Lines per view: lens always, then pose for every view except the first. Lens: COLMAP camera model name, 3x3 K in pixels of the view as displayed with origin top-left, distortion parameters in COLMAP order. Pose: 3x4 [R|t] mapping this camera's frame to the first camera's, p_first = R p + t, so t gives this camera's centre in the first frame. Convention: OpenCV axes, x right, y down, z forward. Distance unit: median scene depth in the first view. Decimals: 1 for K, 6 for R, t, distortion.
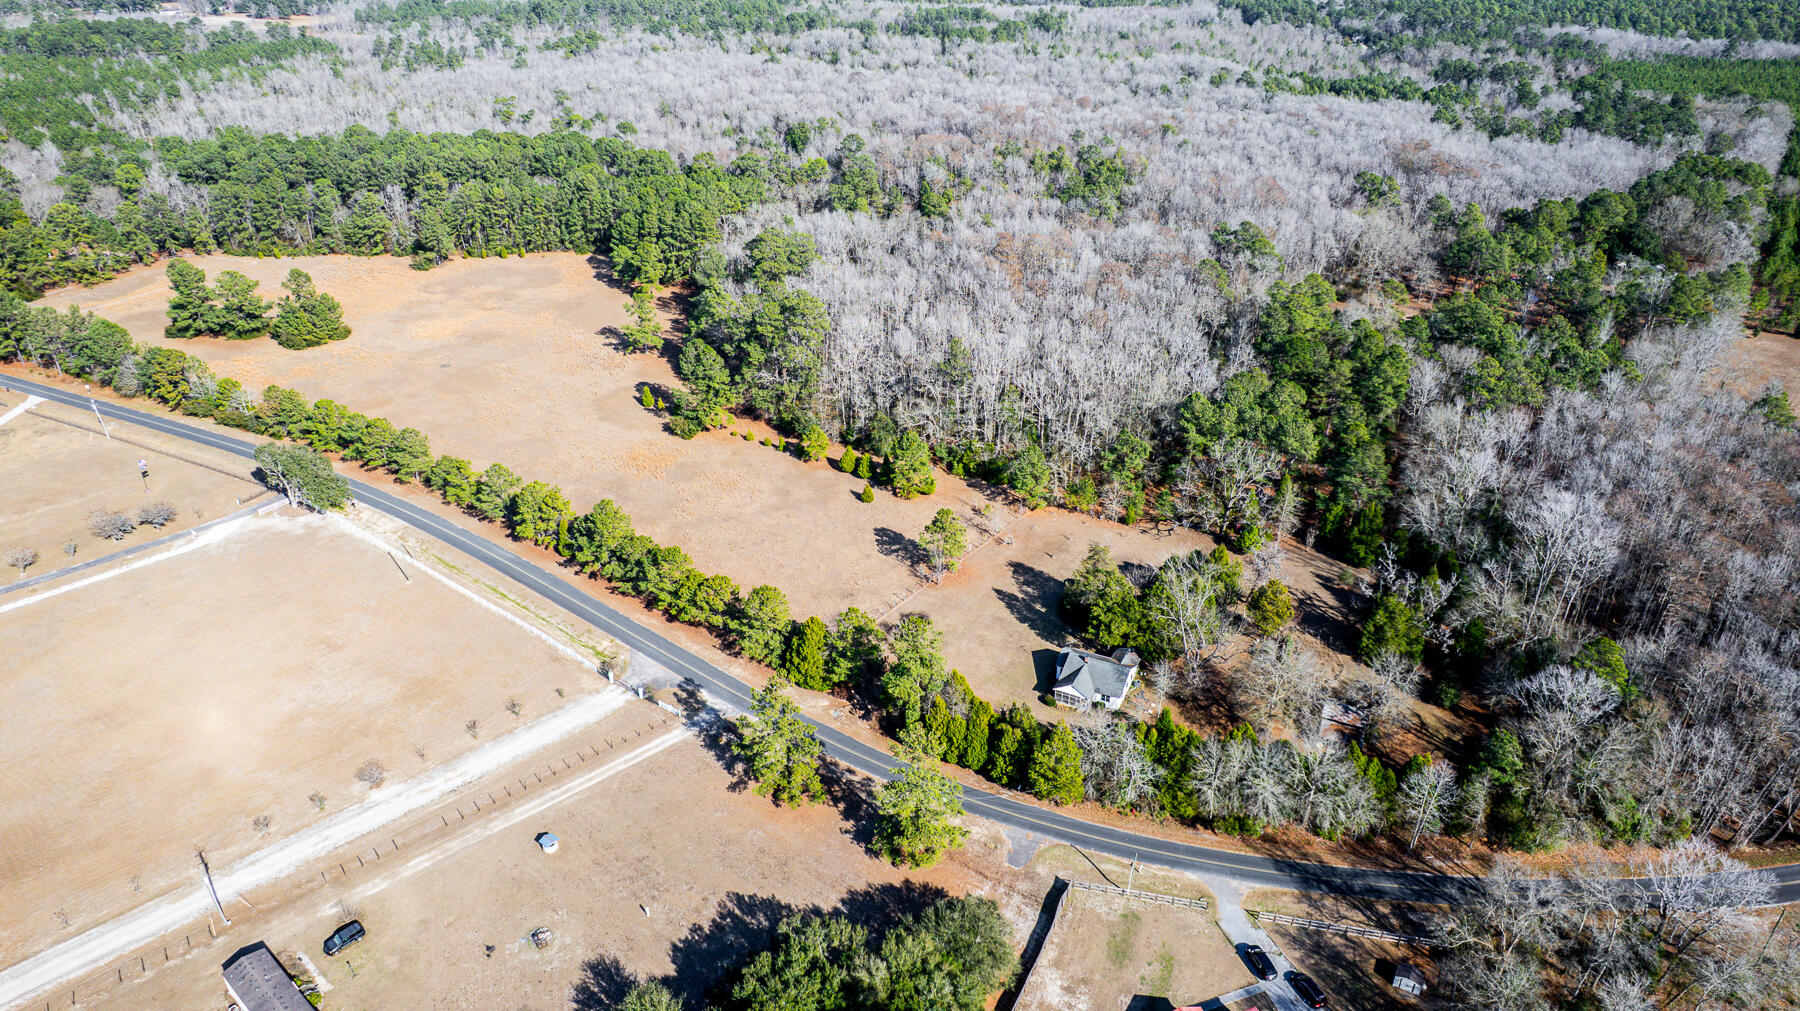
lens RADIAL K [[1163.3, 0, 909.5], [0, 1163.3, 502.4], [0, 0, 1]] dist [-0.079075, 0.081910]
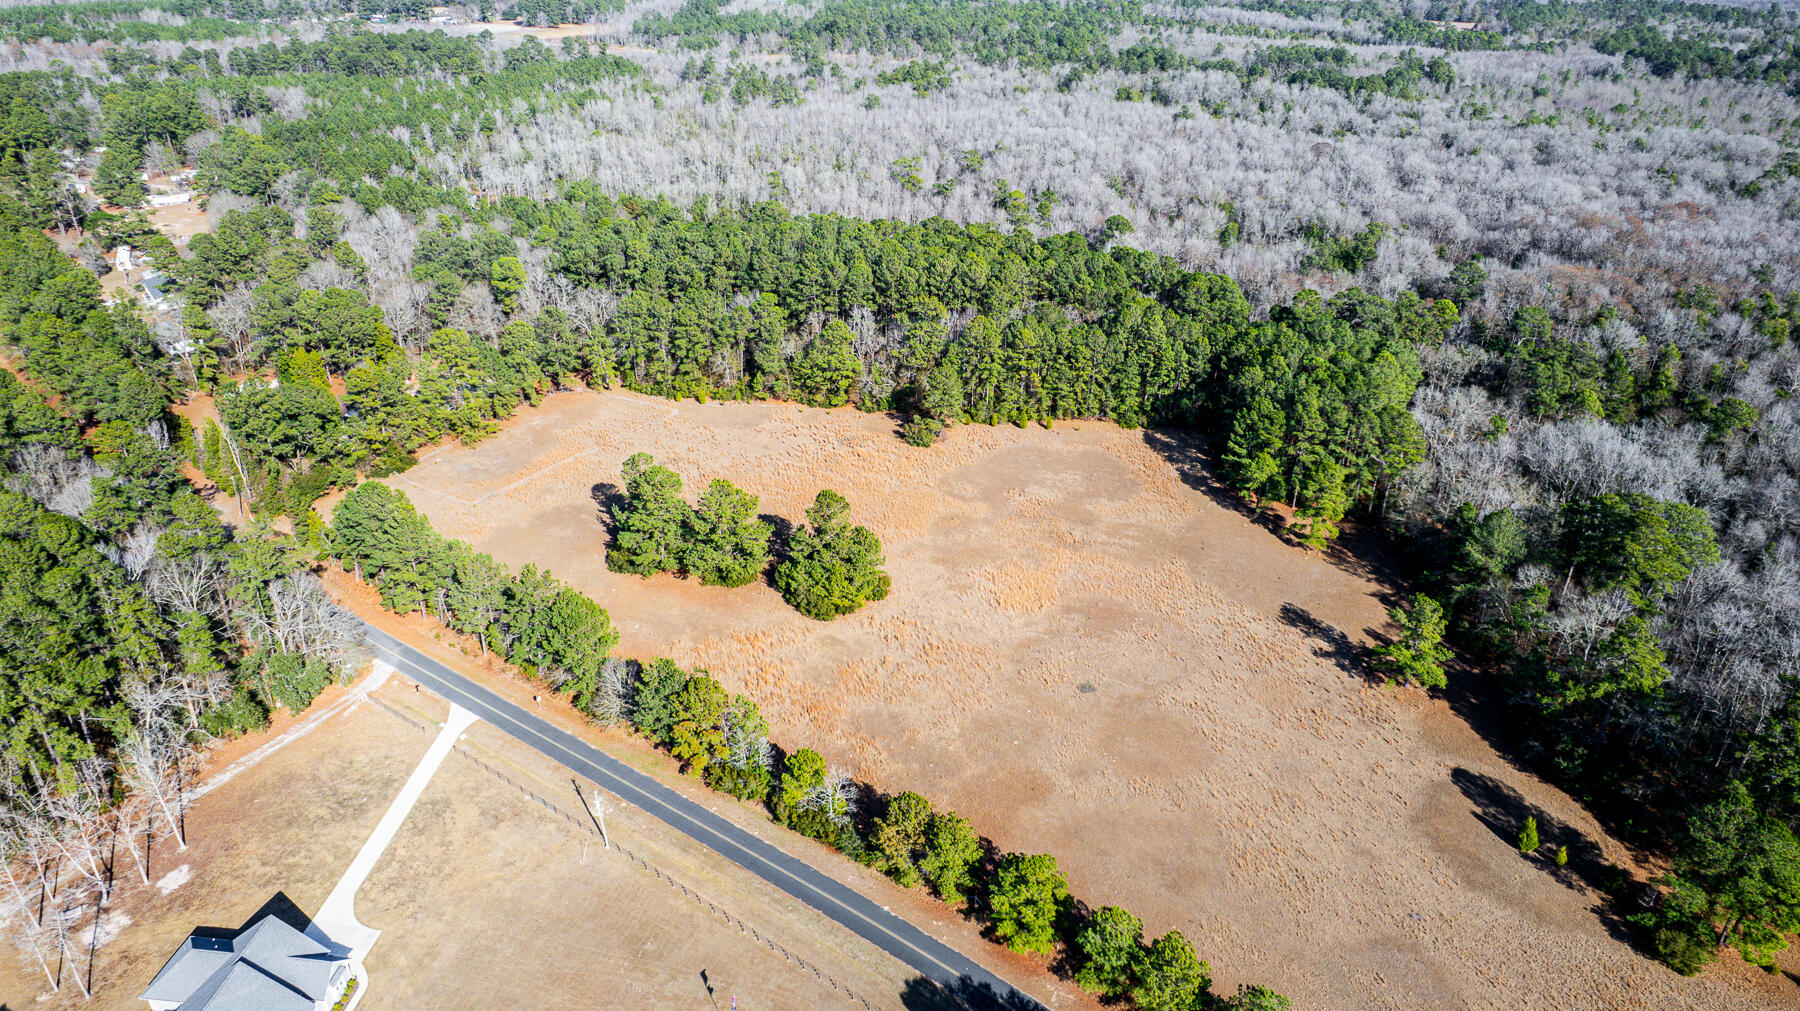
lens RADIAL K [[1163.3, 0, 909.5], [0, 1163.3, 502.4], [0, 0, 1]] dist [-0.079075, 0.081910]
pose [[0.990226, 0.080836, -0.113658, -0.369462], [-0.081724, 0.996650, -0.003160, -0.175527], [0.113021, 0.012418, 0.993515, 0.326822]]
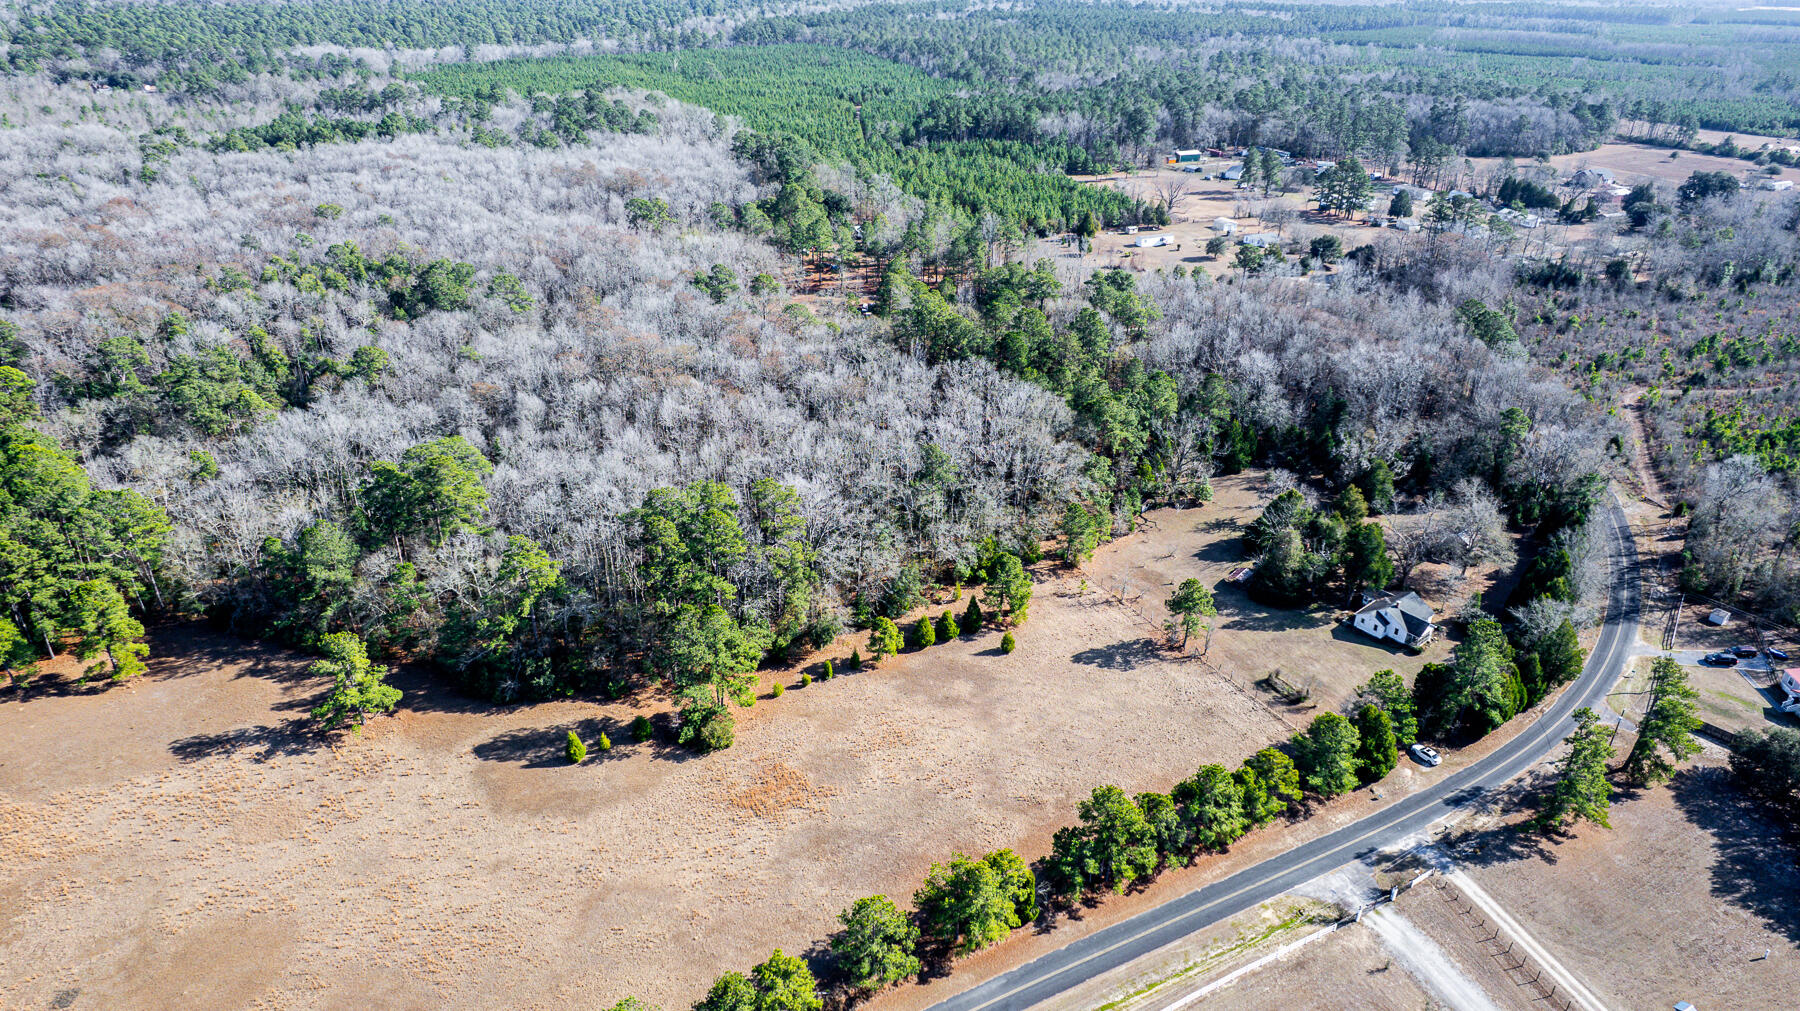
lens RADIAL K [[1163.3, 0, 909.5], [0, 1163.3, 502.4], [0, 0, 1]] dist [-0.079075, 0.081910]
pose [[0.402703, -0.412309, 0.817210, -0.469709], [0.420926, 0.876218, 0.234658, -0.213331], [-0.812805, 0.249487, 0.526407, 0.393757]]
